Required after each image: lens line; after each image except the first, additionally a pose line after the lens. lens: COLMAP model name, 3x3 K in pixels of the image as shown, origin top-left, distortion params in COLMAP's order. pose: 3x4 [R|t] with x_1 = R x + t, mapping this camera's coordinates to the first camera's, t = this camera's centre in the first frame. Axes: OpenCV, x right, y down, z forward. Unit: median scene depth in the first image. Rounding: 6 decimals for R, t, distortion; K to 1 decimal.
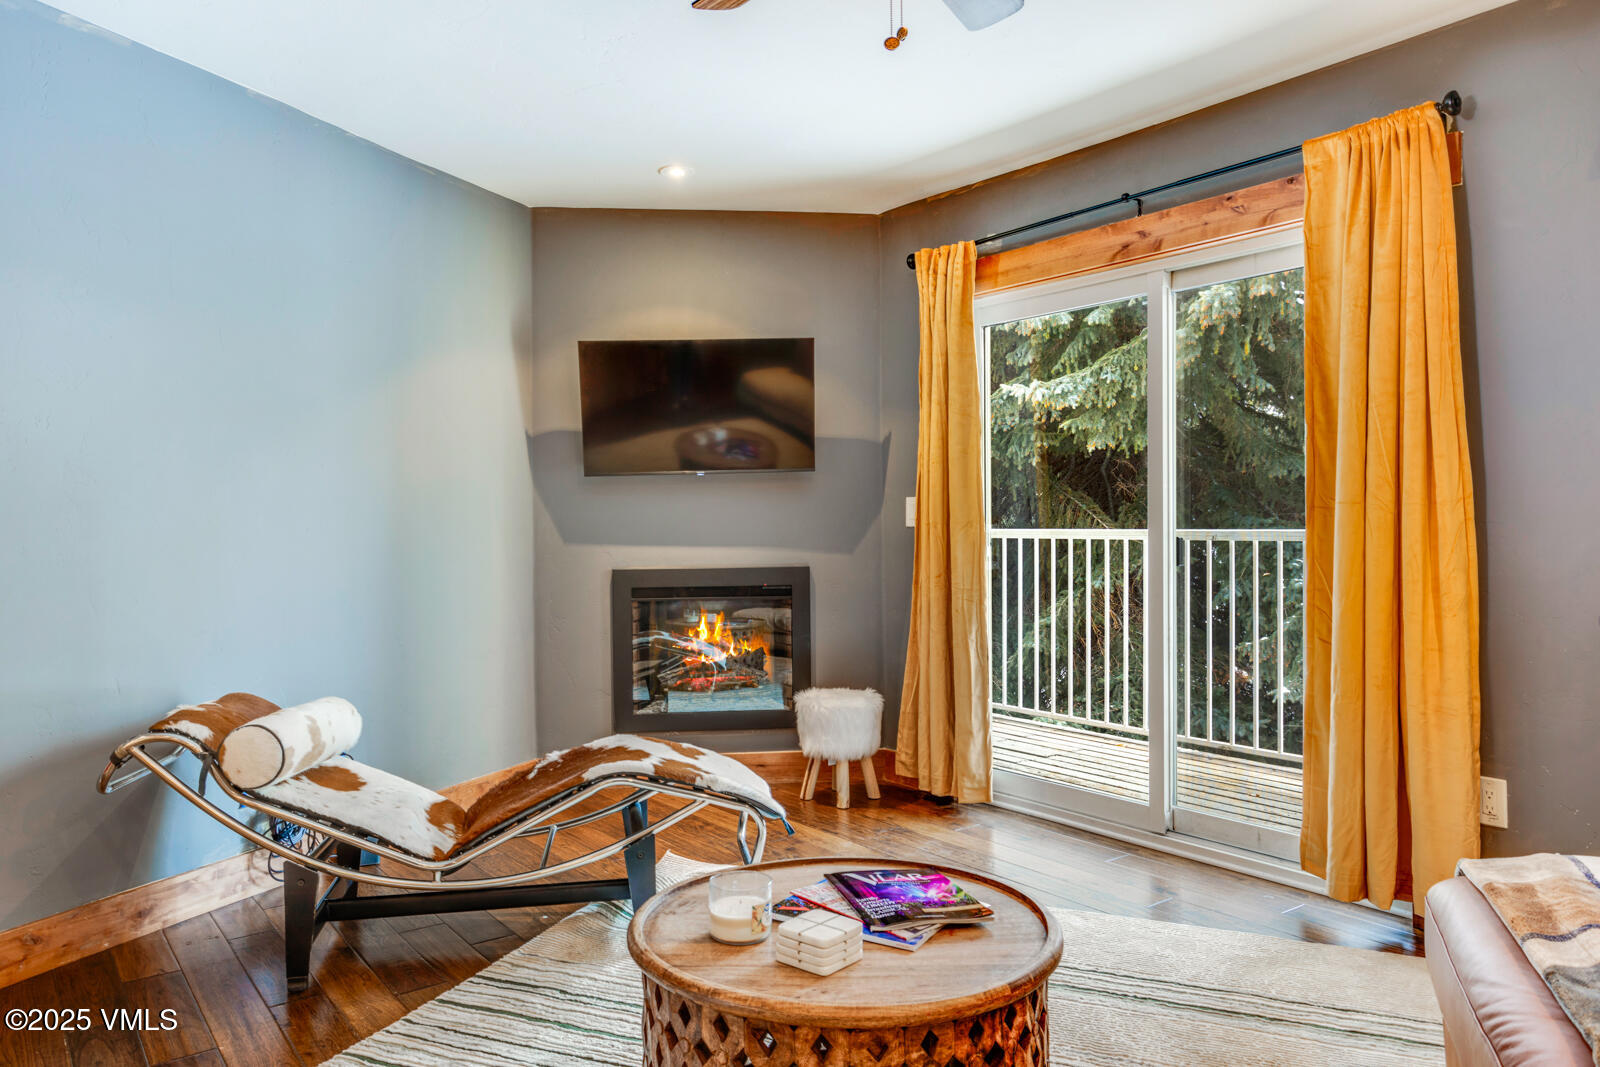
lens RADIAL K [[1096.1, 0, 806.1], [0, 1096.1, 535.2], [0, 0, 1]] dist [0.012849, -0.001668]
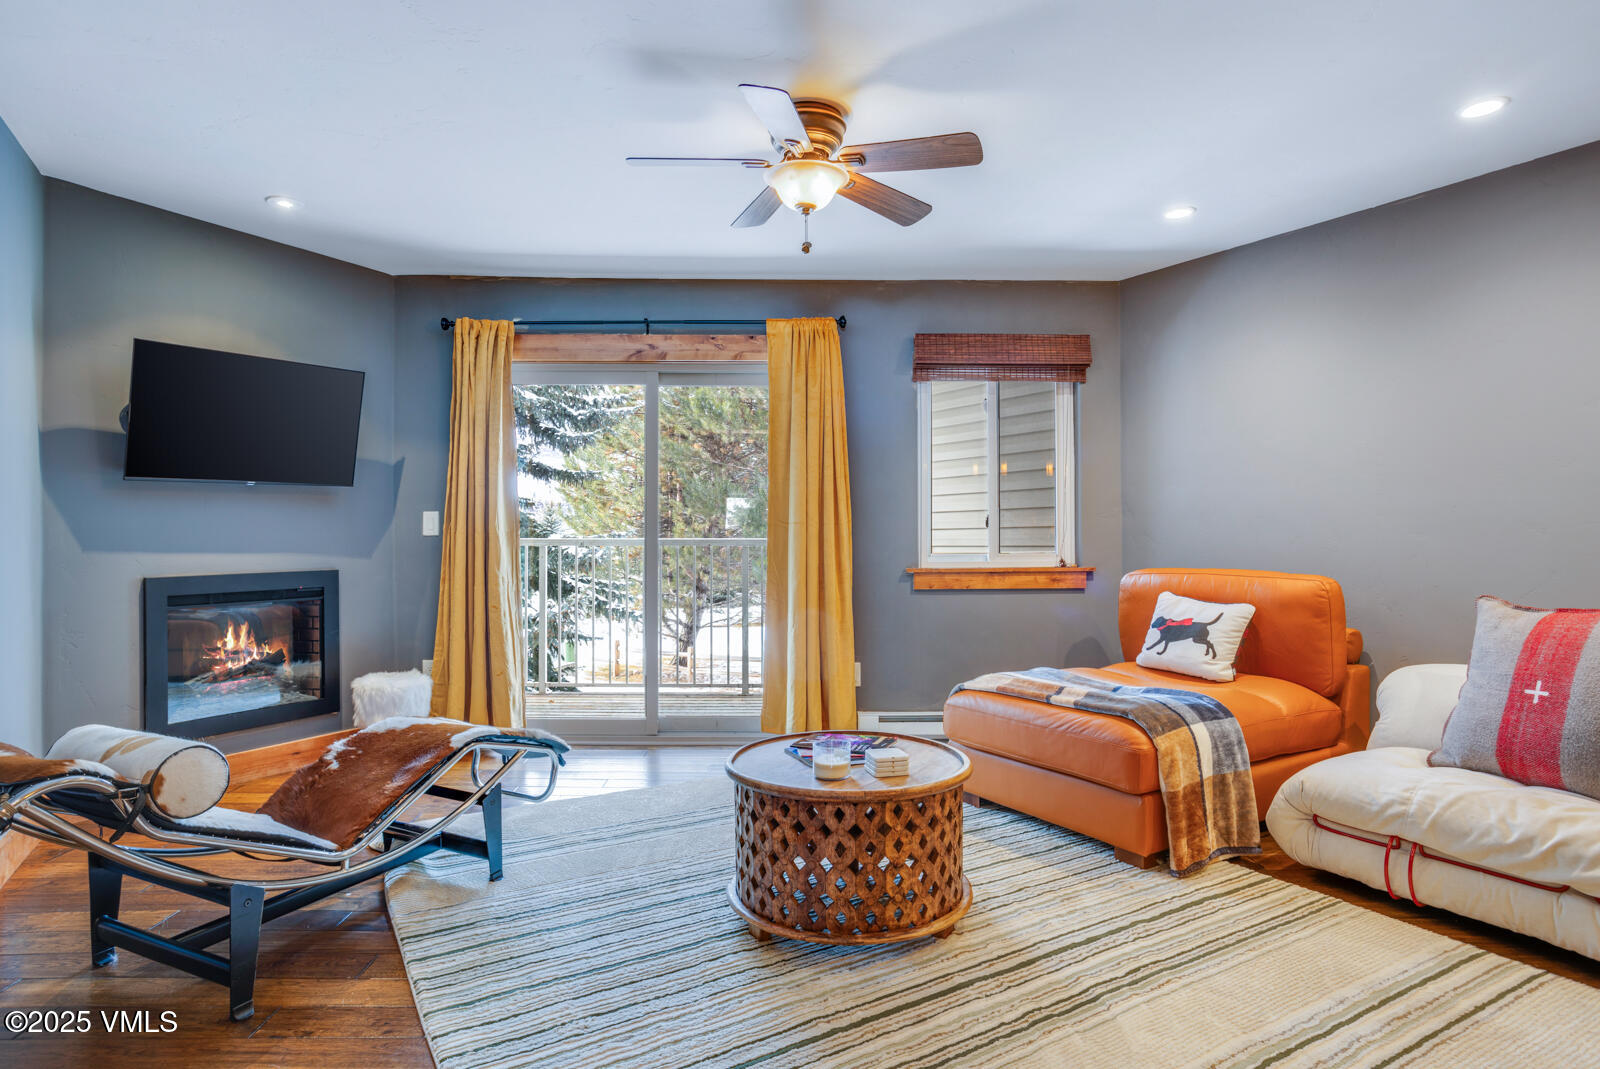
lens RADIAL K [[862.1, 0, 789.8], [0, 862.1, 537.7], [0, 0, 1]] dist [-0.029383, 0.021095]
pose [[0.598677, 0.002769, 0.800986, -0.477335], [0.004194, 0.999969, -0.006591, 0.003098], [-0.800979, 0.007305, 0.598647, 0.106274]]
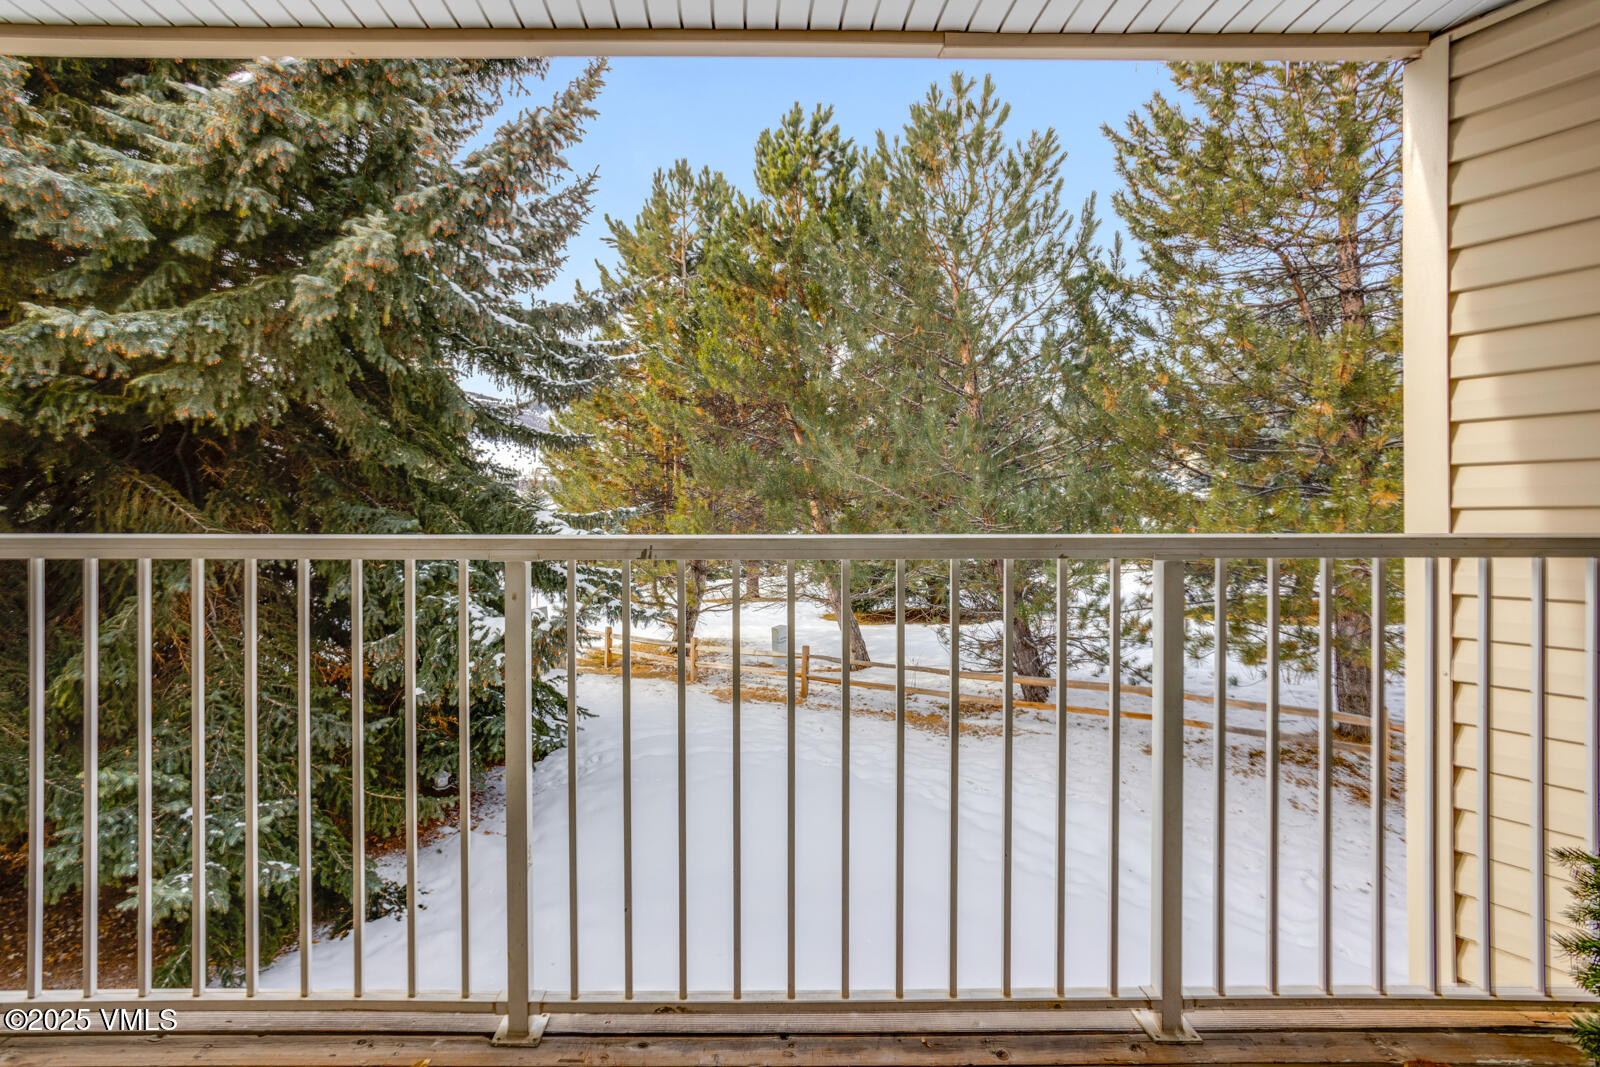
lens RADIAL K [[798.4, 0, 739.8], [0, 798.4, 506.0], [0, 0, 1]] dist [-0.006086, 0.001862]
pose [[0.613436, 0.007074, 0.789713, 0.162856], [0.007351, 0.999865, -0.014667, -0.013988], [-0.789710, 0.014803, 0.613301, 0.946536]]
